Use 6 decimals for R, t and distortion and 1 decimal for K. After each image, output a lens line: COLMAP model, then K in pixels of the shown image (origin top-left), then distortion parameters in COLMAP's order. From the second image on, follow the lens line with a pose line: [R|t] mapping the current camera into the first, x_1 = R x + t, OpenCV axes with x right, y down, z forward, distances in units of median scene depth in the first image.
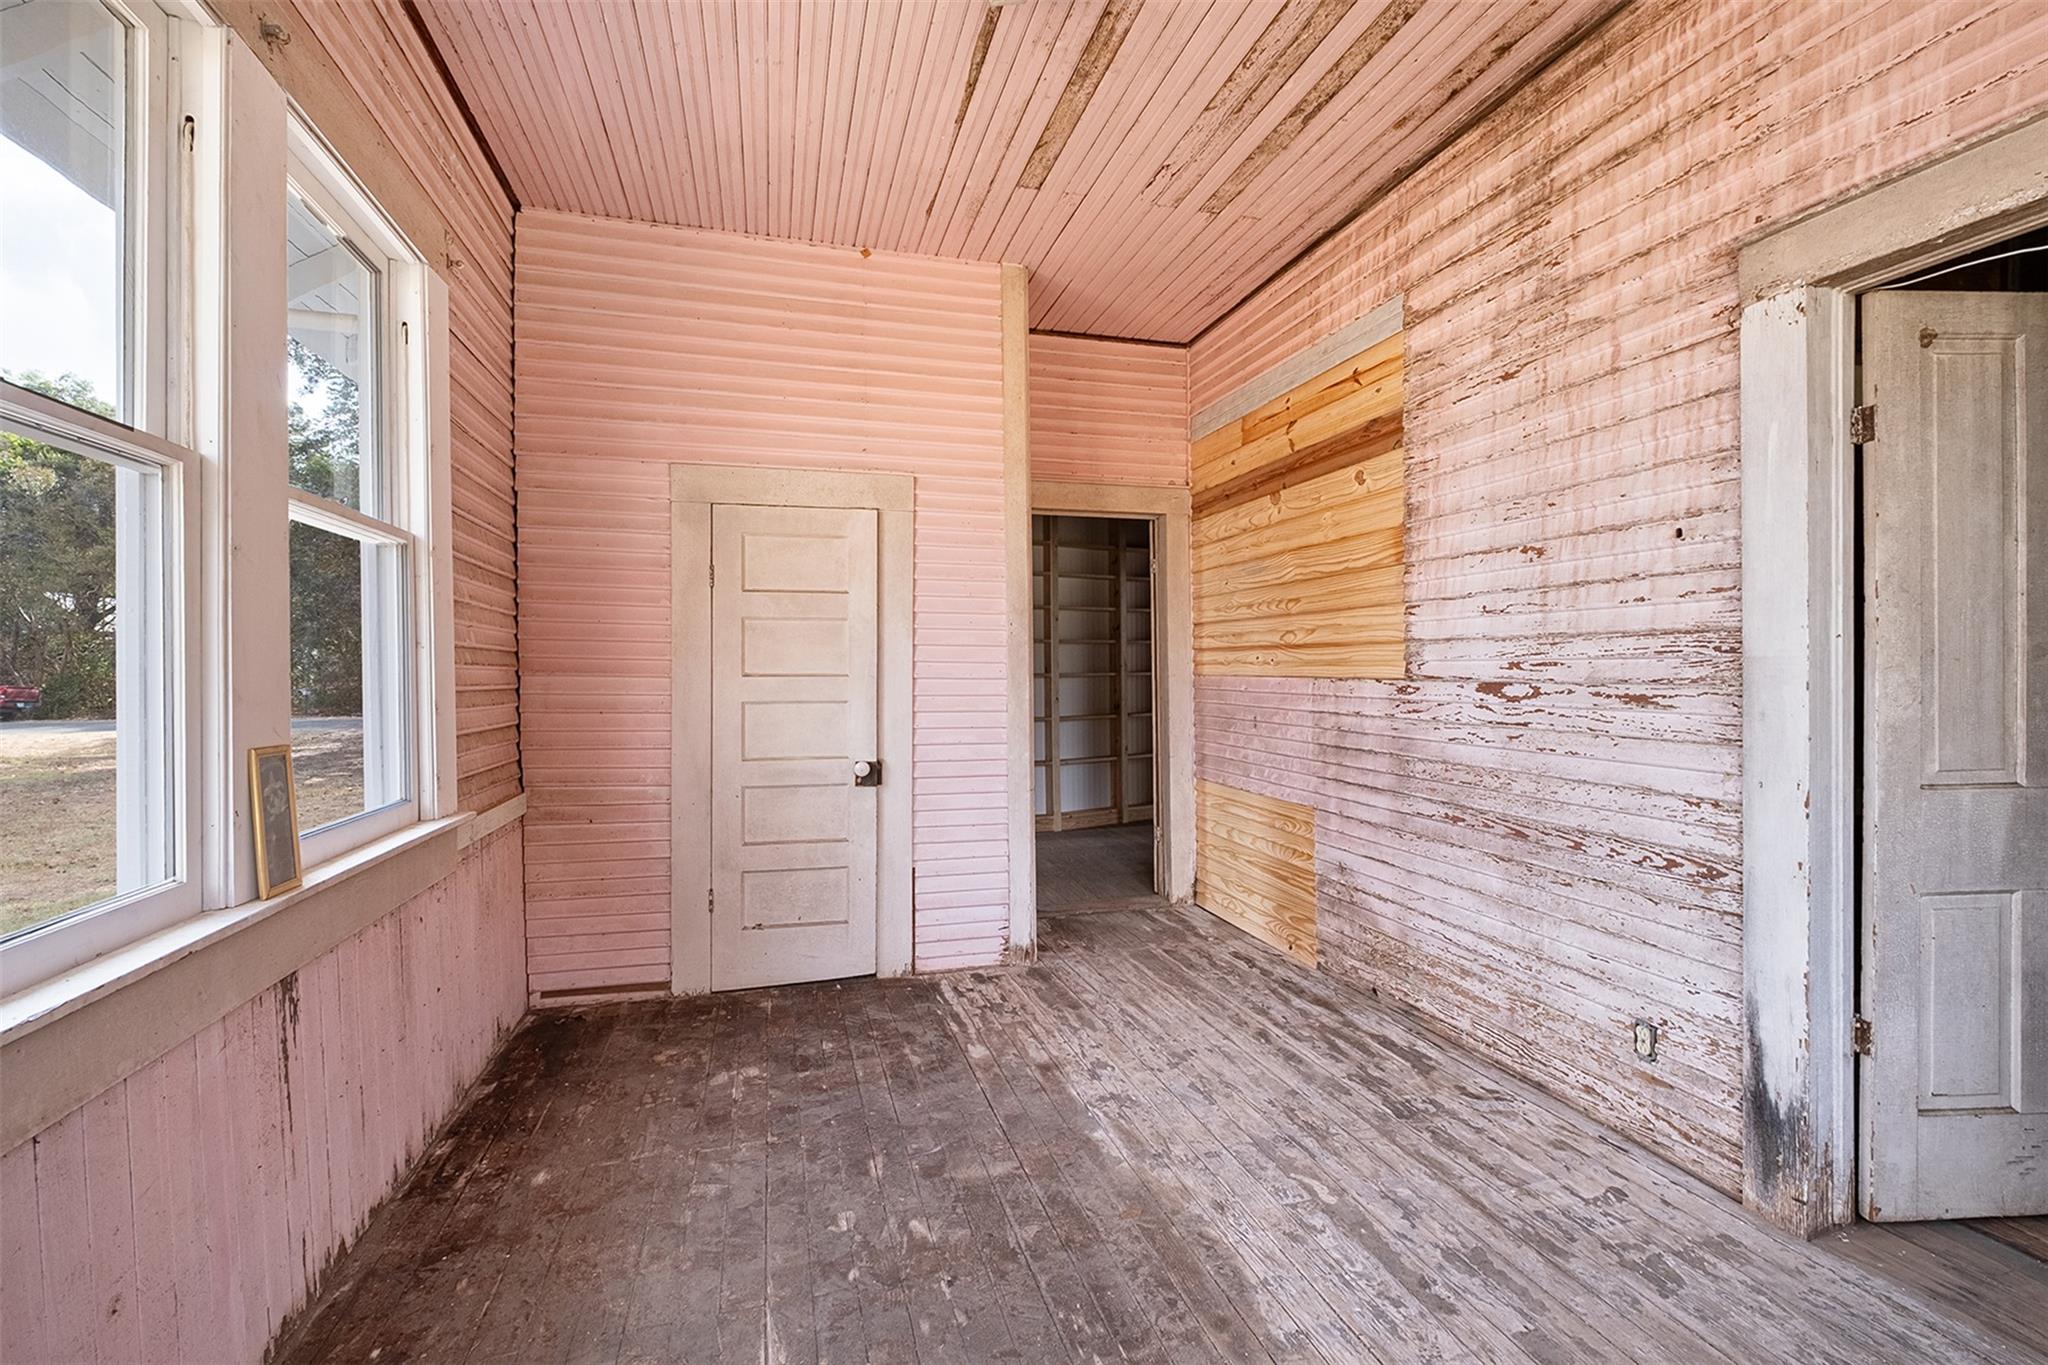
lens RADIAL K [[886.4, 0, 1027.5], [0, 886.4, 673.6], [0, 0, 1]] dist [0.005178, -0.006335]
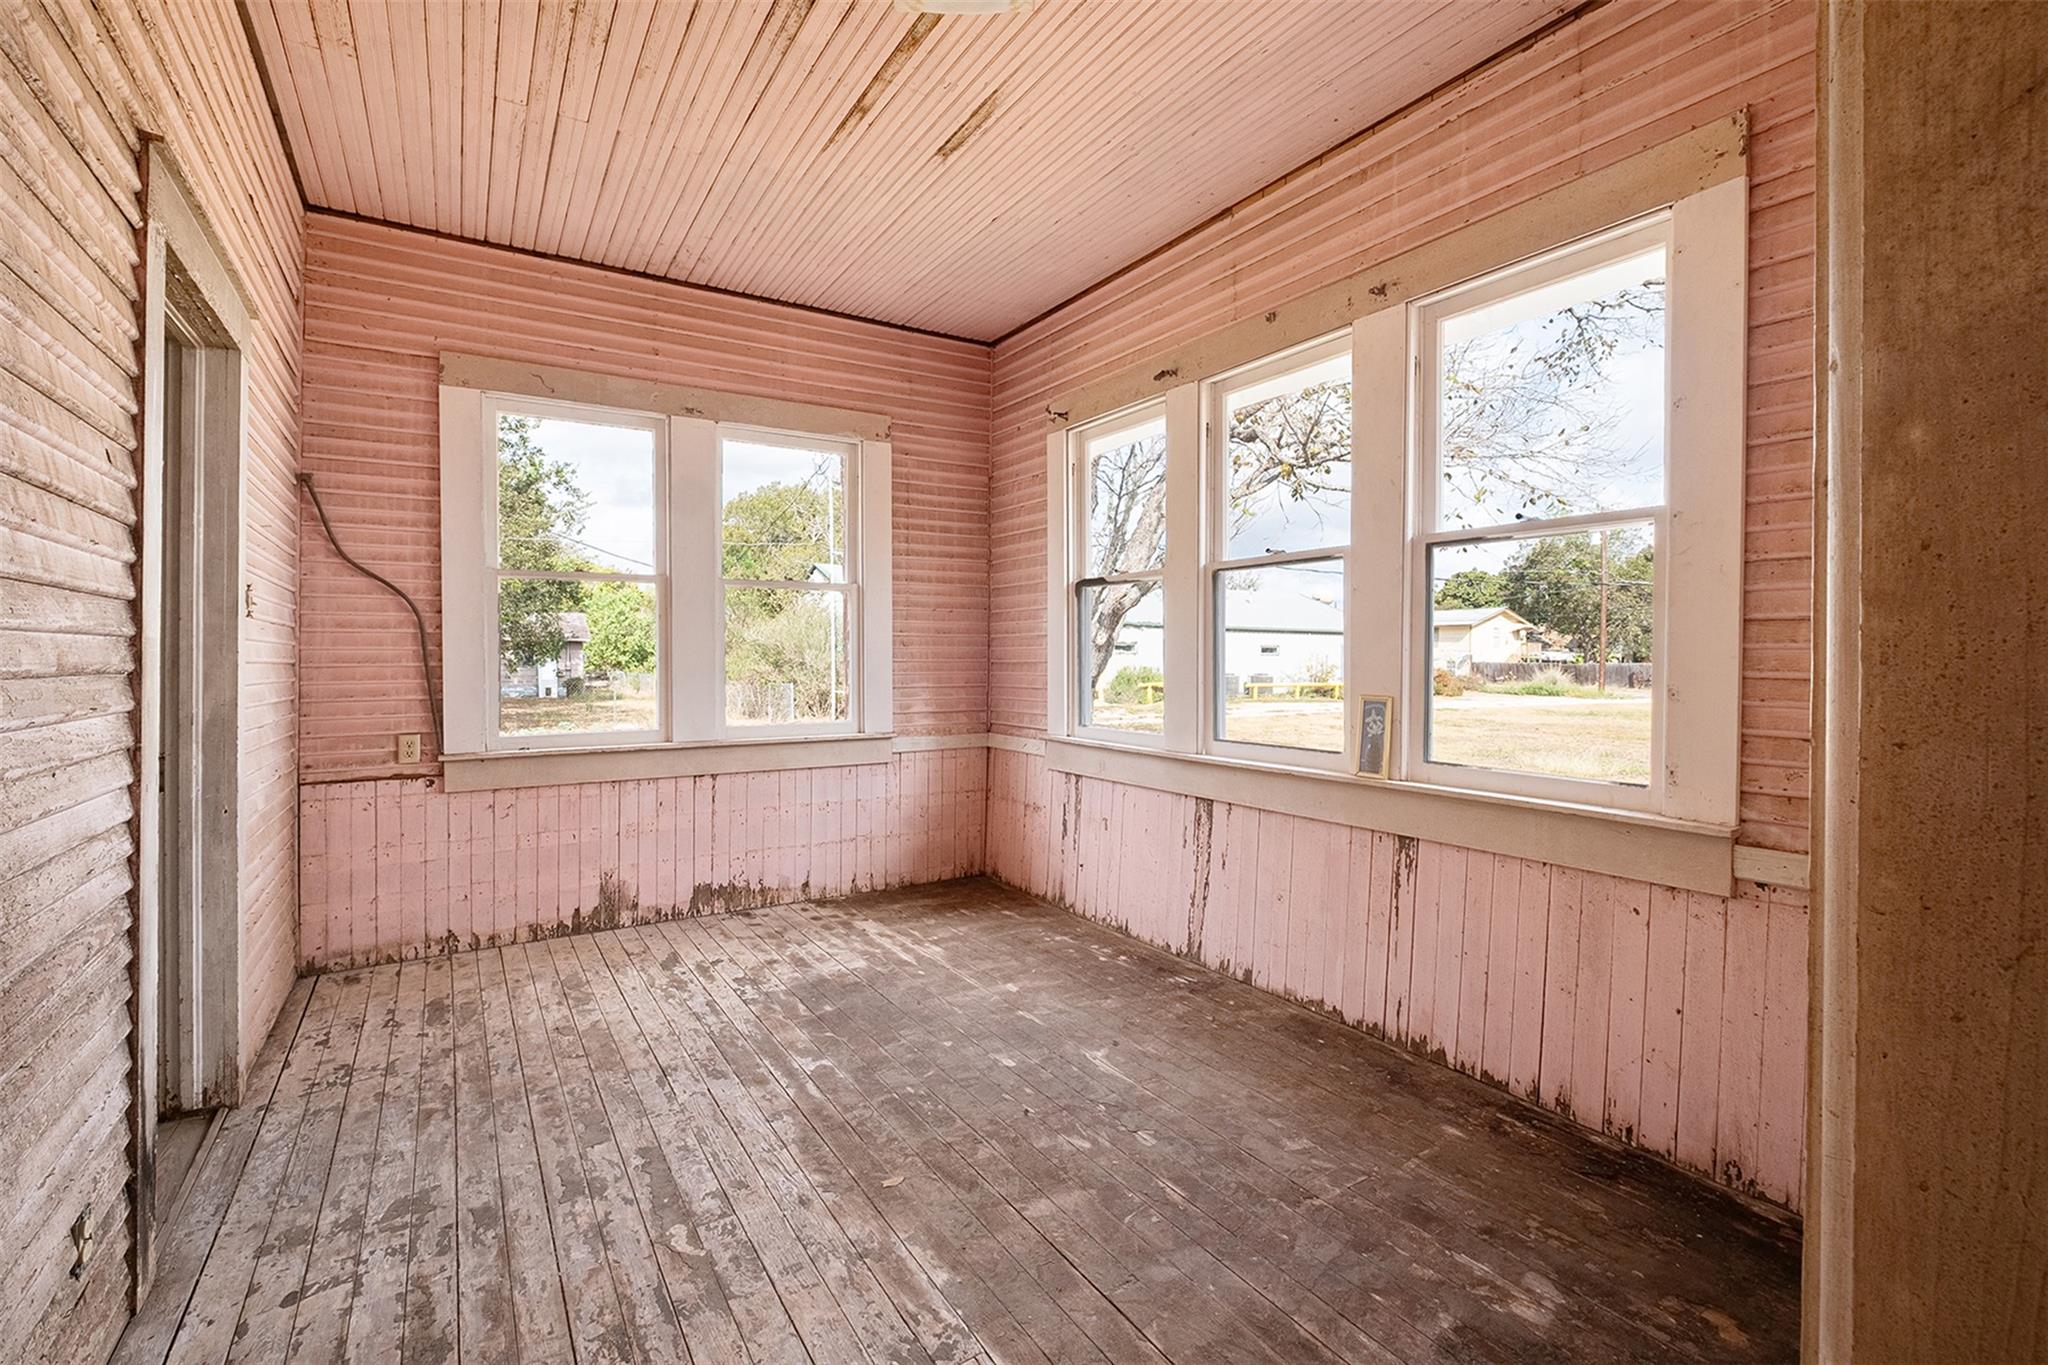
lens RADIAL K [[886.4, 0, 1027.5], [0, 886.4, 673.6], [0, 0, 1]] dist [0.005178, -0.006335]
pose [[-0.958282, 0.007896, -0.285716, 0.242728], [0.000858, 0.999693, 0.024751, -0.004679], [0.285824, 0.023473, -0.957995, 1.904245]]
